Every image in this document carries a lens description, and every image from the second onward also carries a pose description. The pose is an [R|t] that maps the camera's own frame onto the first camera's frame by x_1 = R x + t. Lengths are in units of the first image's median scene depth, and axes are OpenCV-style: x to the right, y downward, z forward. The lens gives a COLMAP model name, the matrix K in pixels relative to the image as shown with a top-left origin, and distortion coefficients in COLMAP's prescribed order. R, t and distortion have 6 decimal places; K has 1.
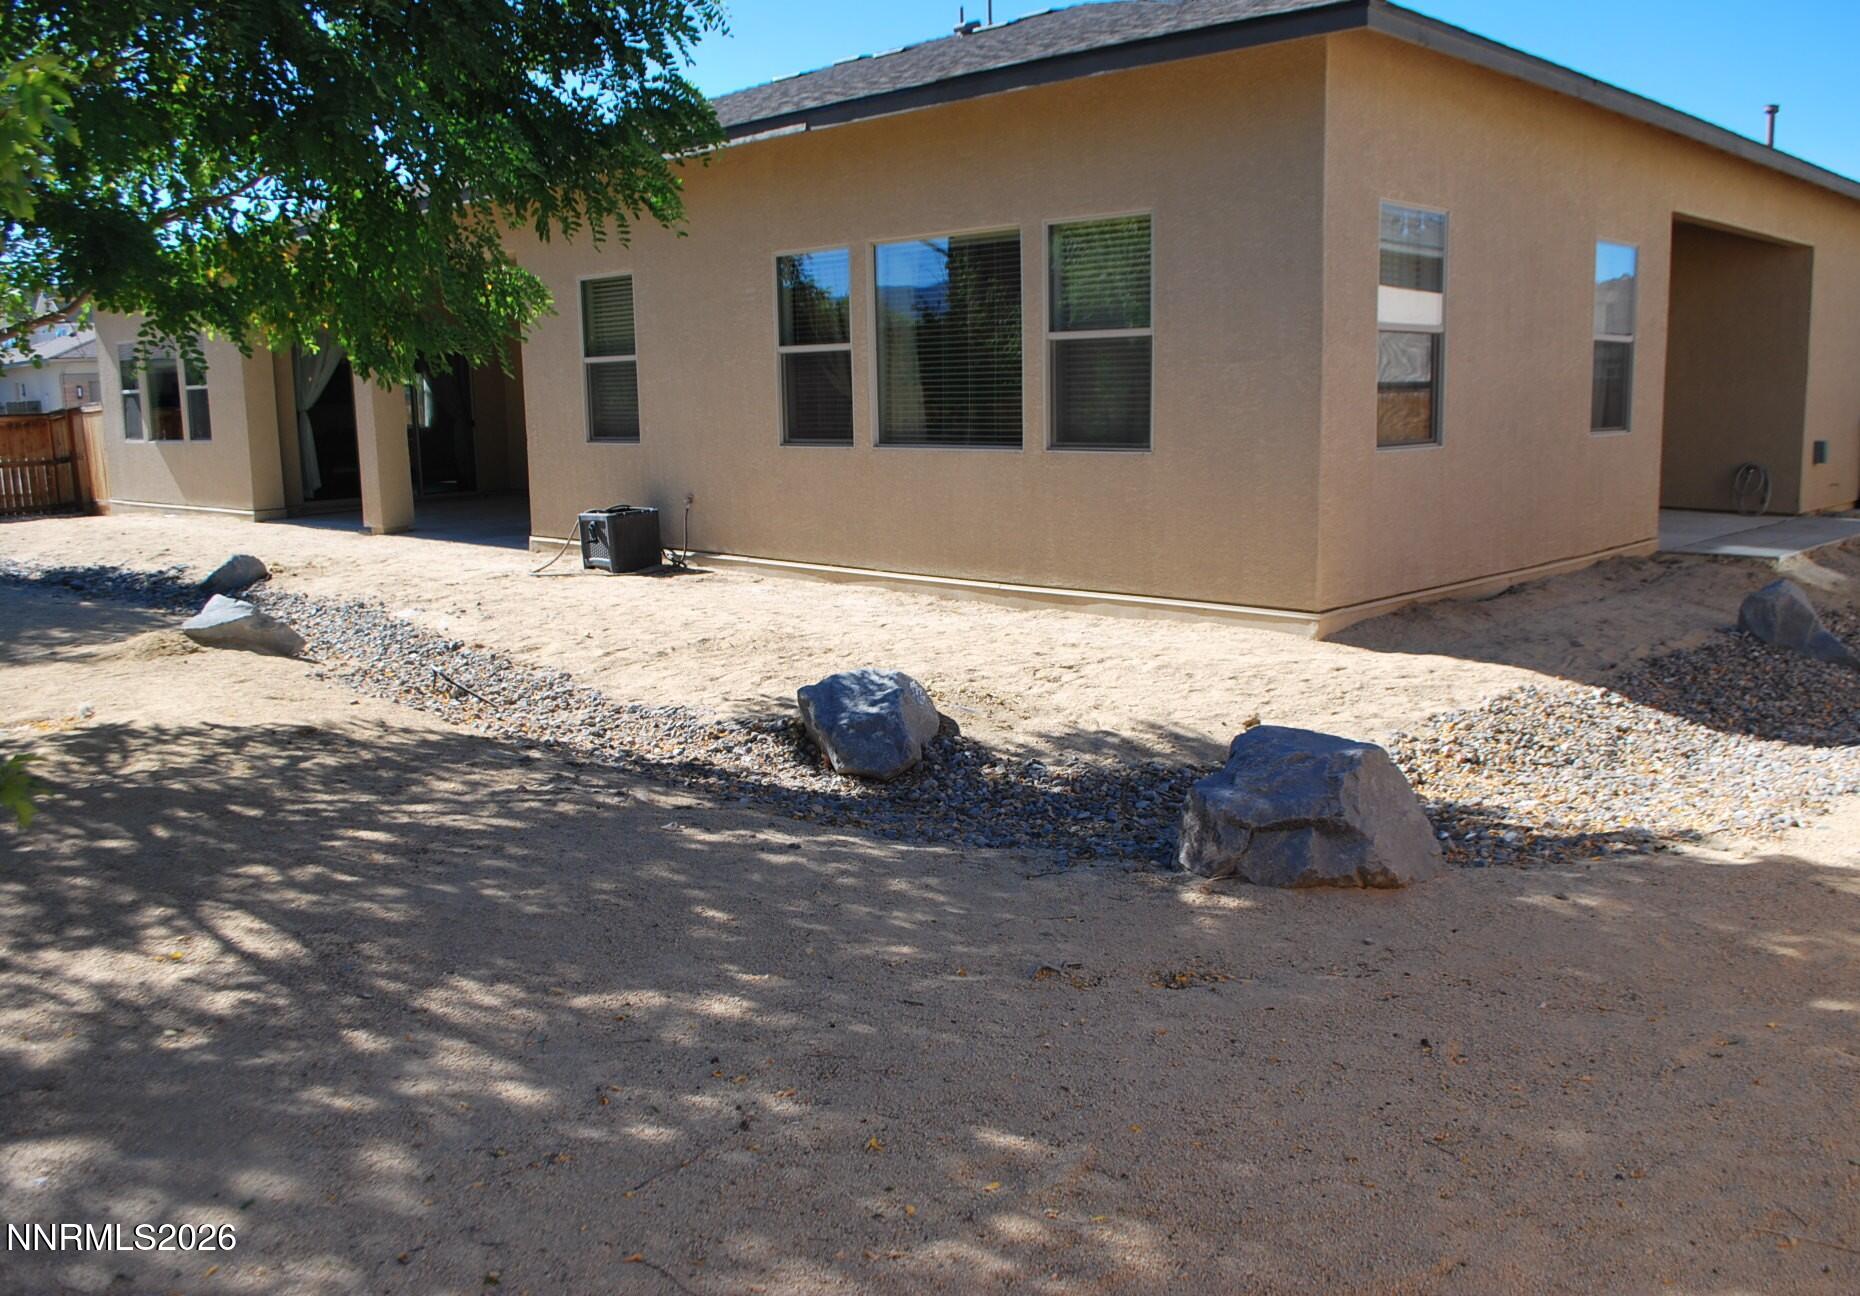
lens RADIAL K [[1563.9, 0, 931.1], [0, 1563.9, 659.3], [0, 0, 1]] dist [-0.072253, -0.003942]
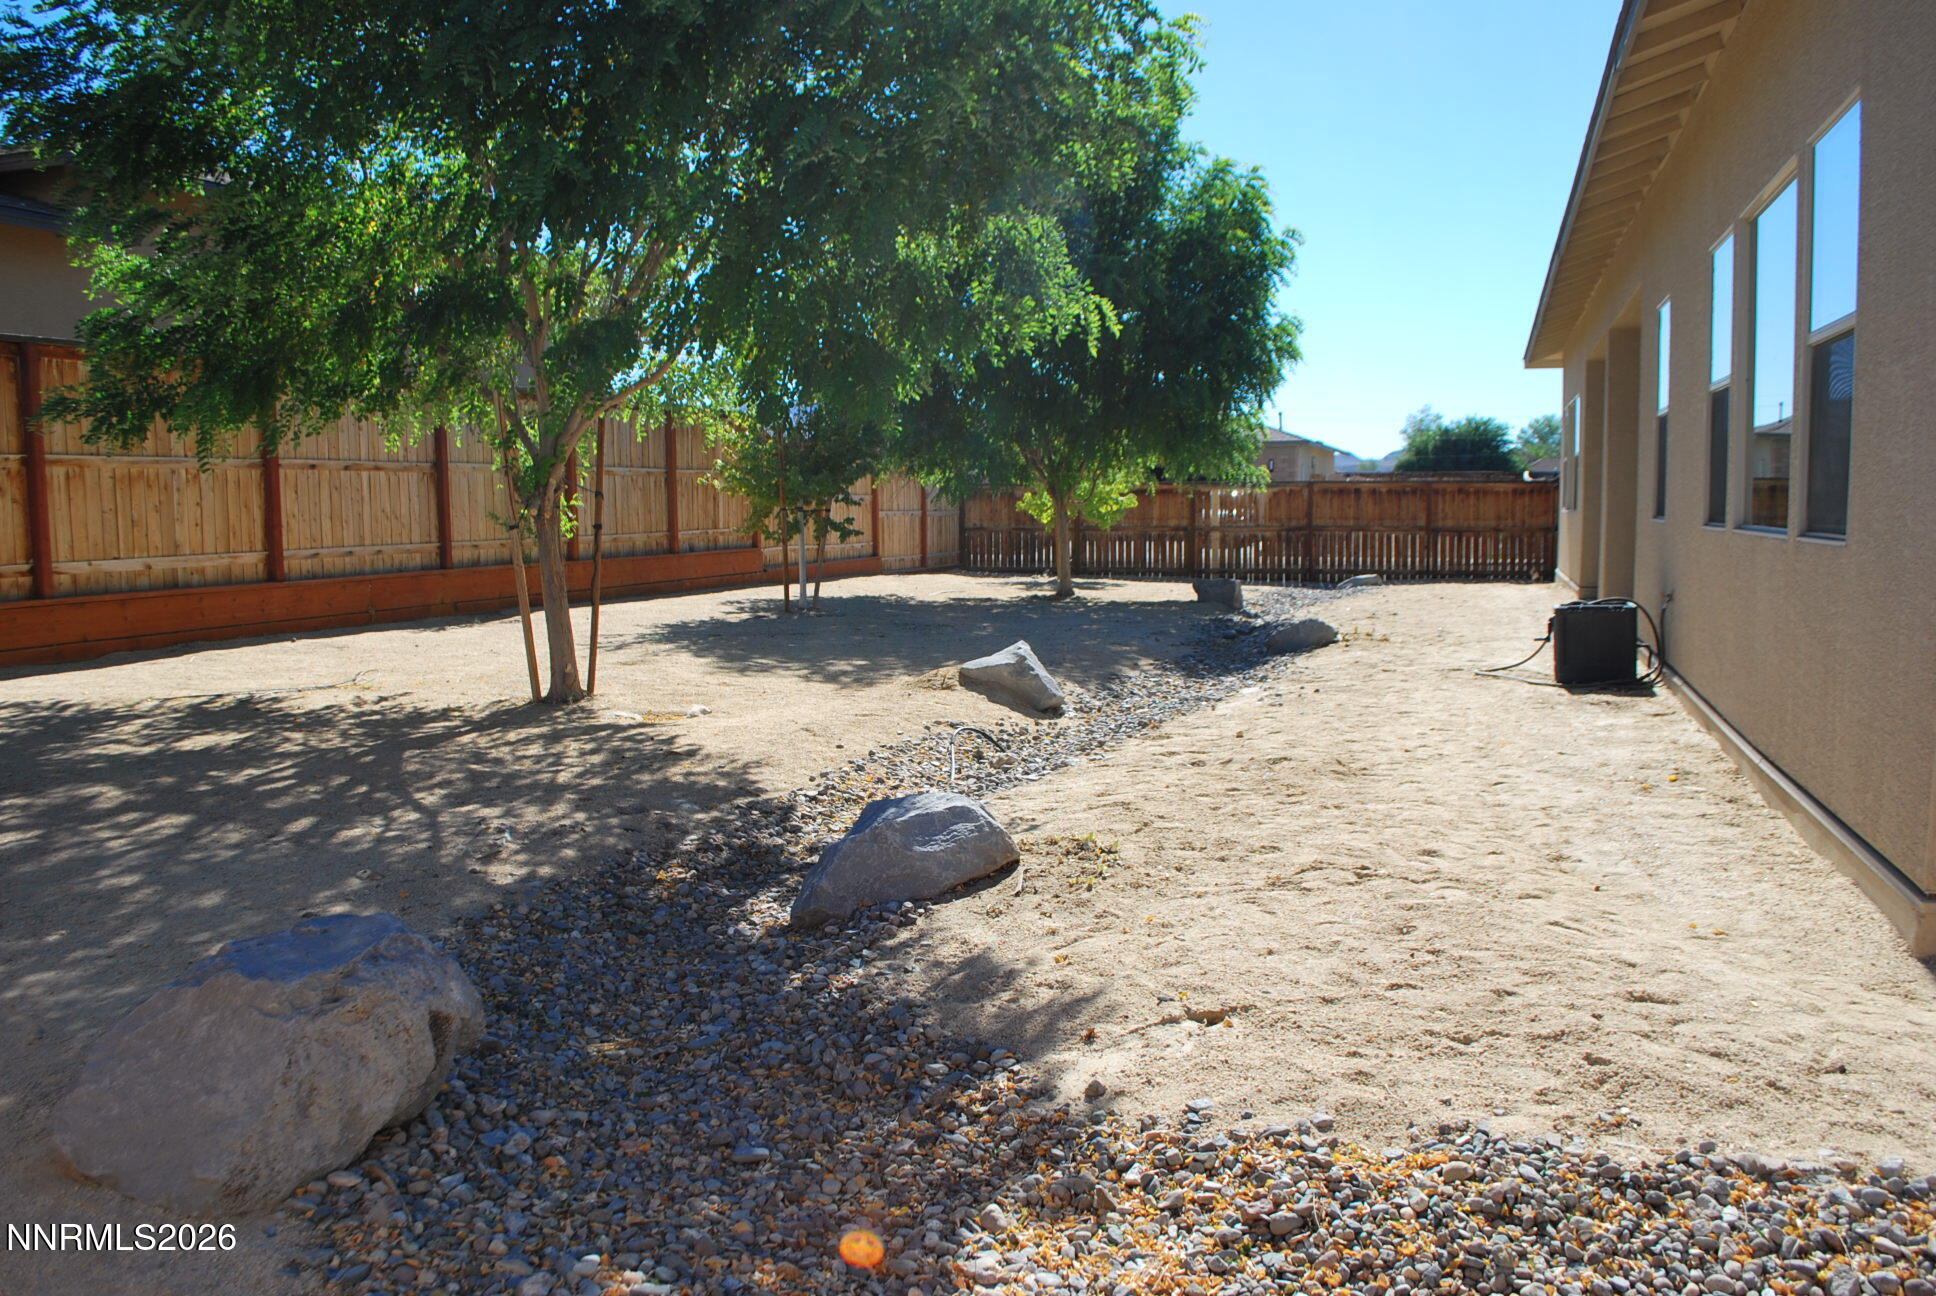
lens RADIAL K [[1566.5, 0, 955.6], [0, 1566.5, 666.3], [0, 0, 1]] dist [-0.067073, 0.001365]
pose [[0.419156, 0.097645, -0.902648, 0.534030], [-0.158329, 0.986827, 0.033230, -0.067793], [0.894003, 0.128987, 0.429094, 0.569649]]
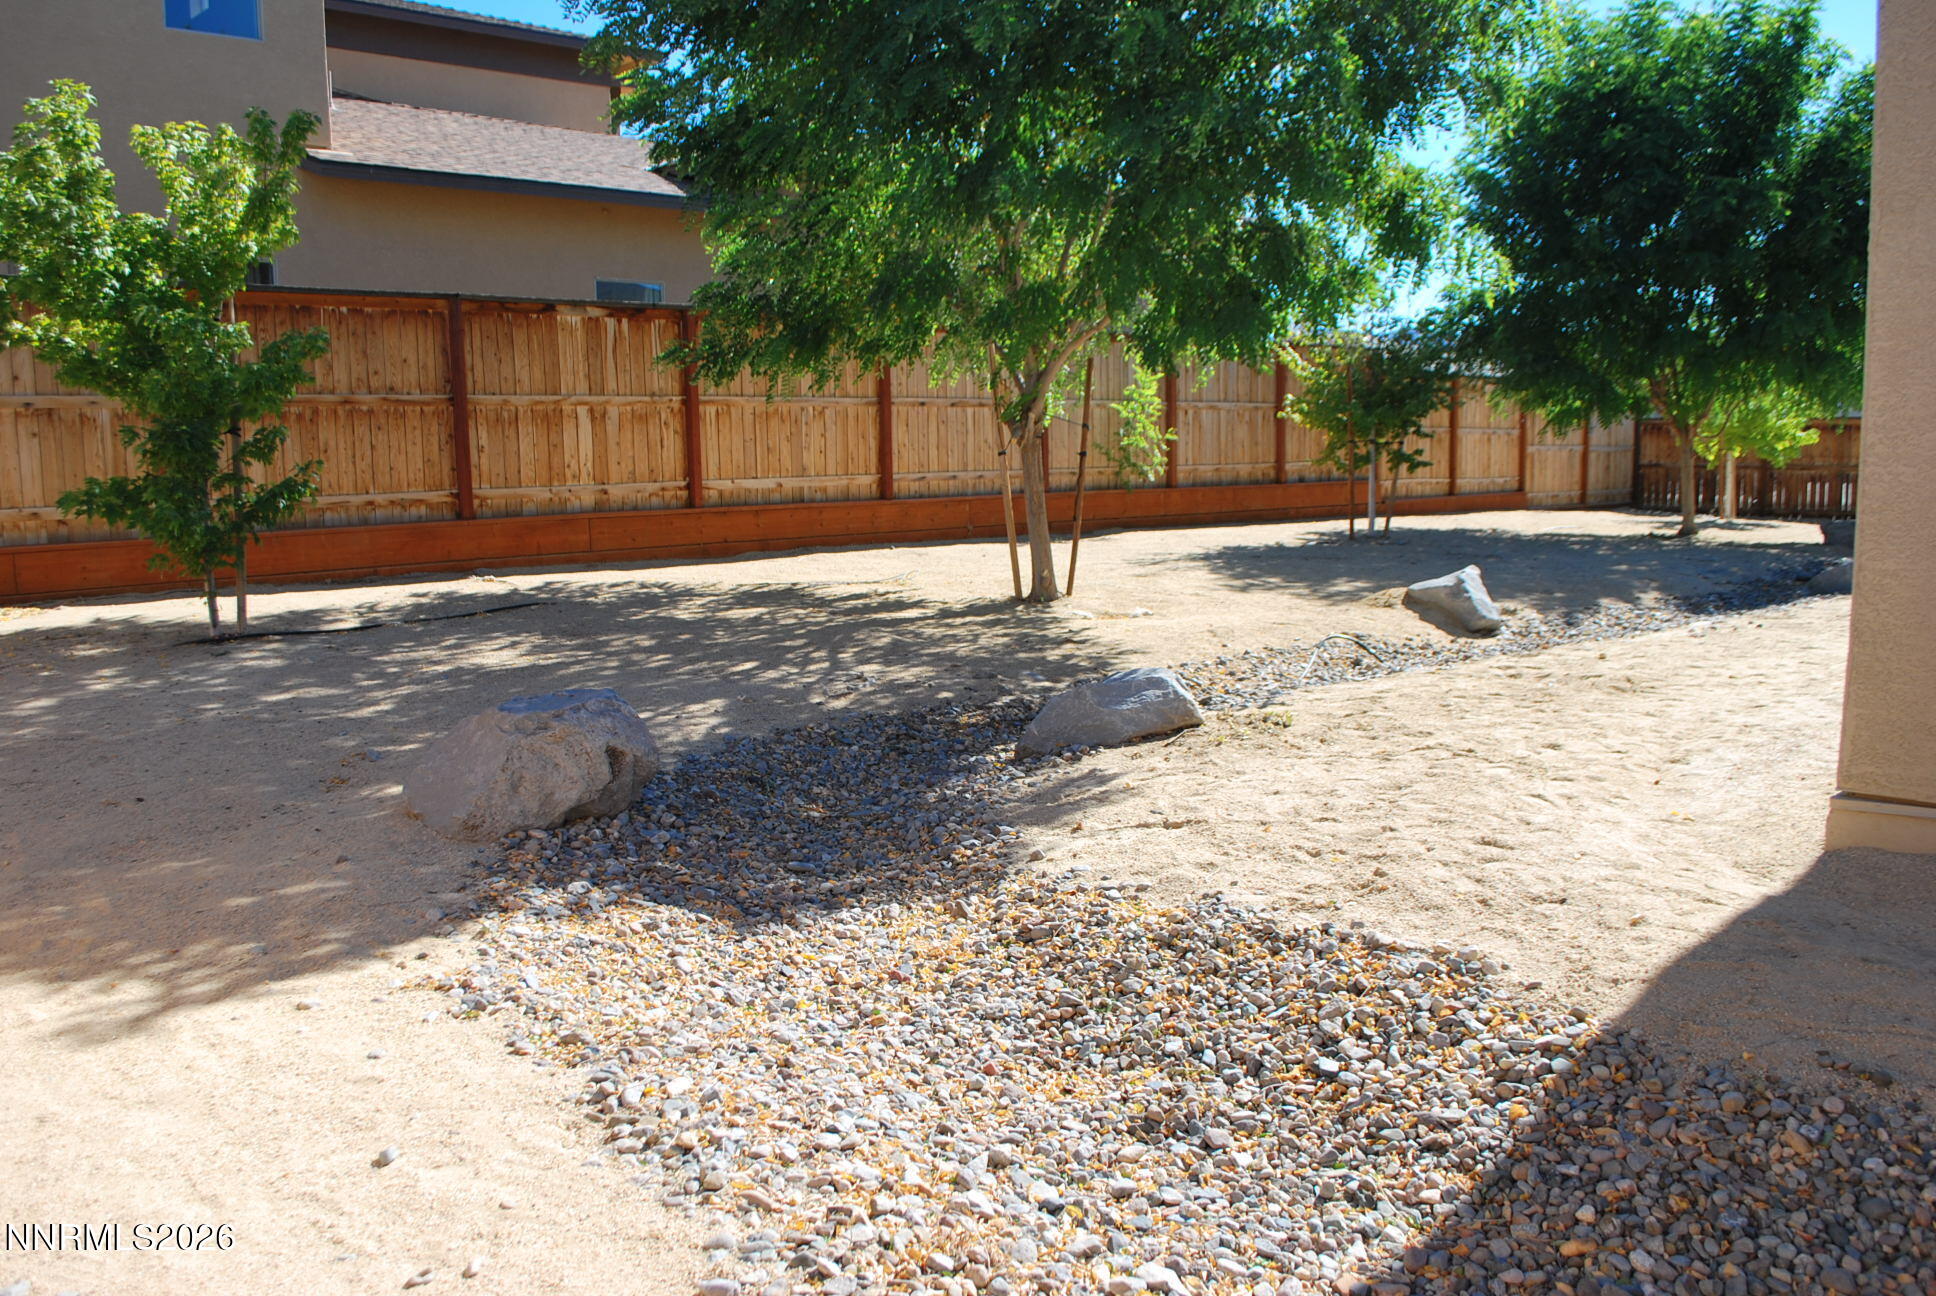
lens RADIAL K [[1566.5, 0, 972.1], [0, 1566.5, 652.9], [0, 0, 1]] dist [-0.067073, 0.001365]
pose [[-0.030934, 0.138255, -0.989914, 0.735131], [-0.169121, 0.975383, 0.141510, -0.096600], [0.985110, 0.171793, -0.006790, 0.758797]]
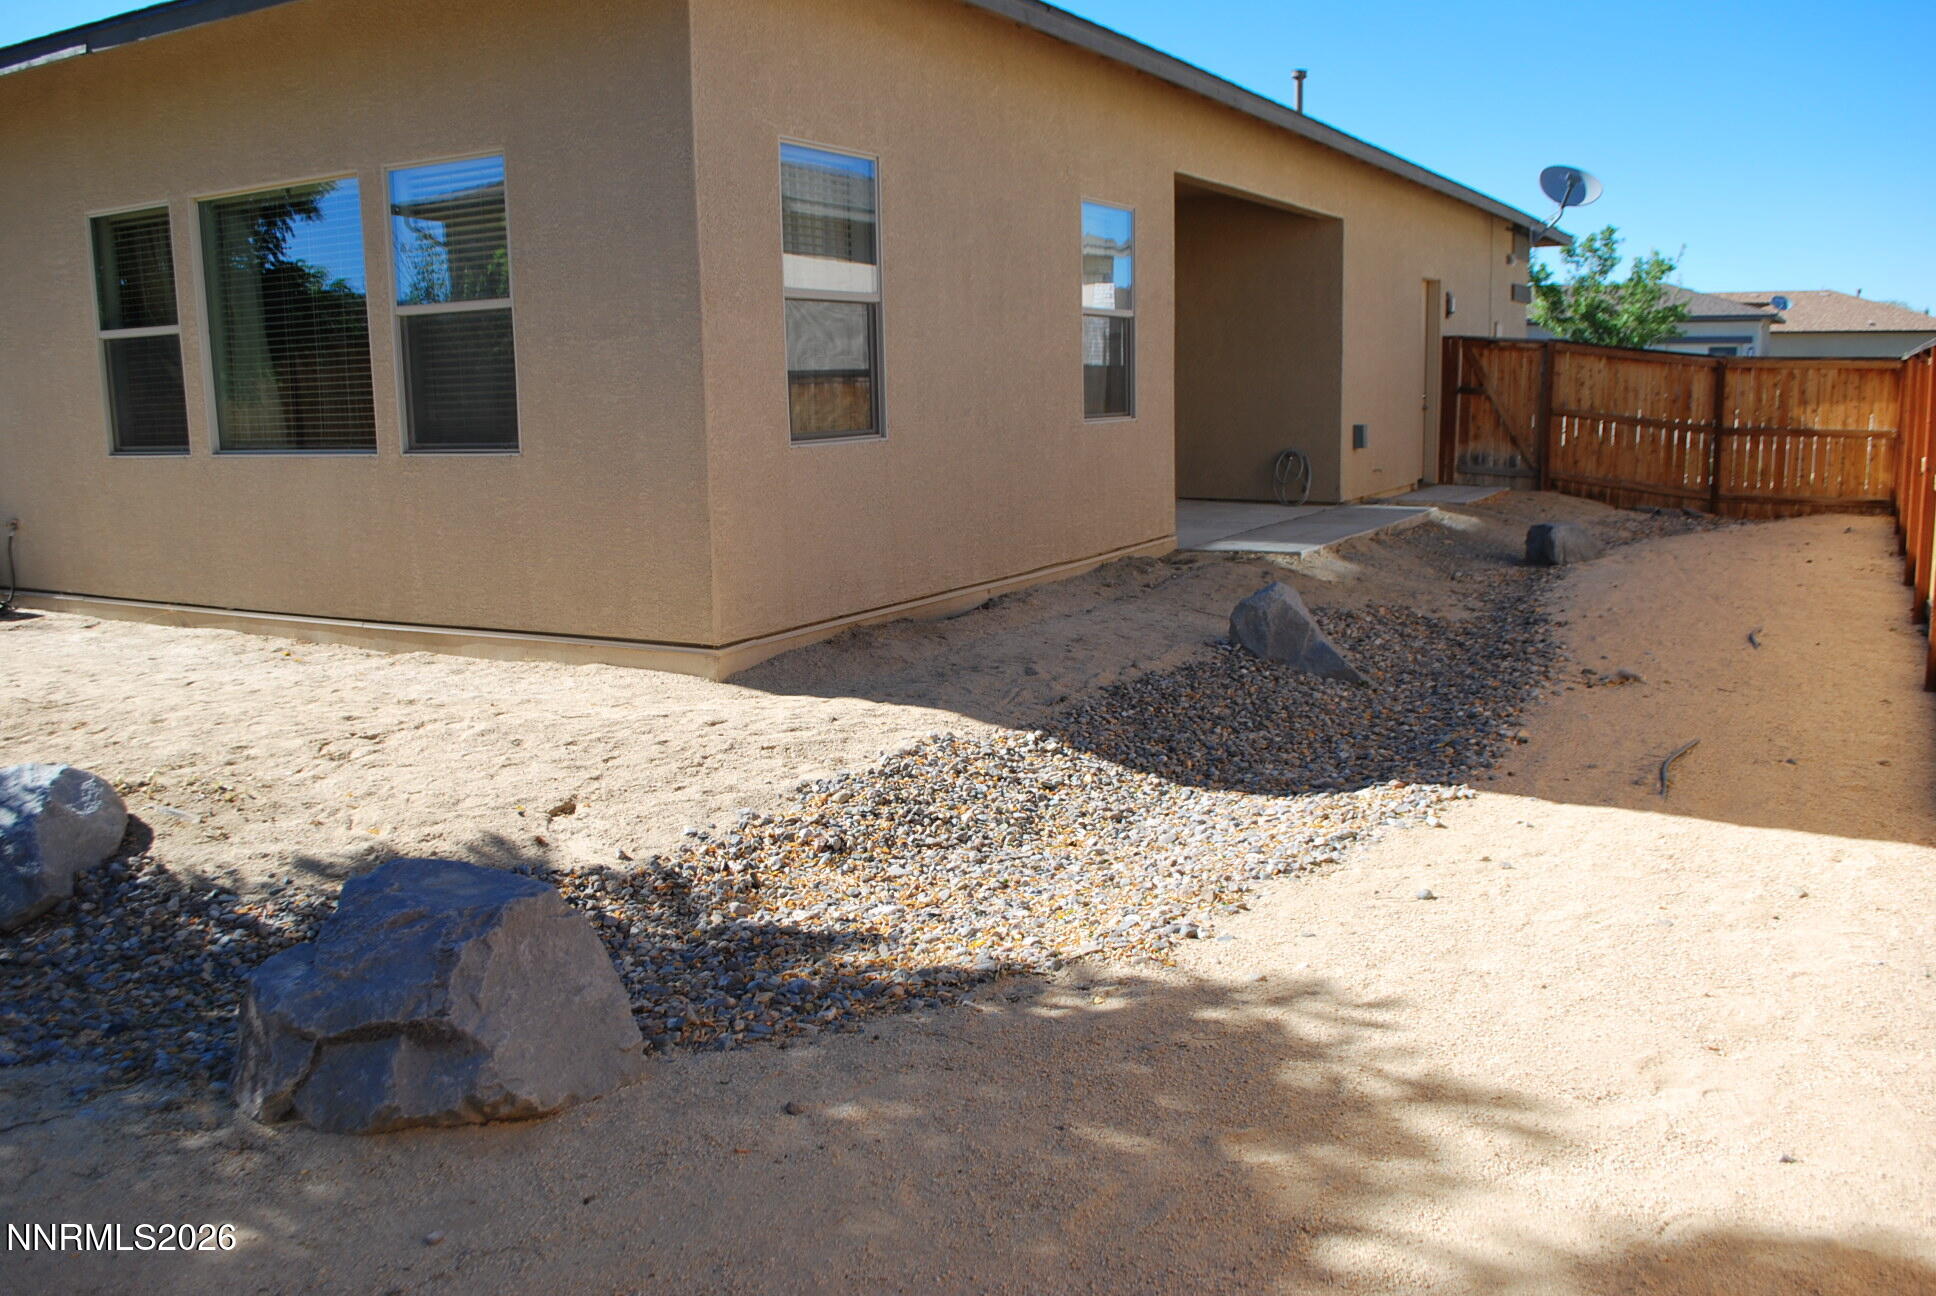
lens RADIAL K [[1566.5, 0, 959.0], [0, 1566.5, 656.1], [0, 0, 1]] dist [-0.067073, 0.001365]
pose [[0.972802, -0.045463, 0.227135, 0.187723], [0.045981, 0.998938, 0.003015, -0.022464], [-0.227031, 0.007511, 0.973859, 0.184756]]
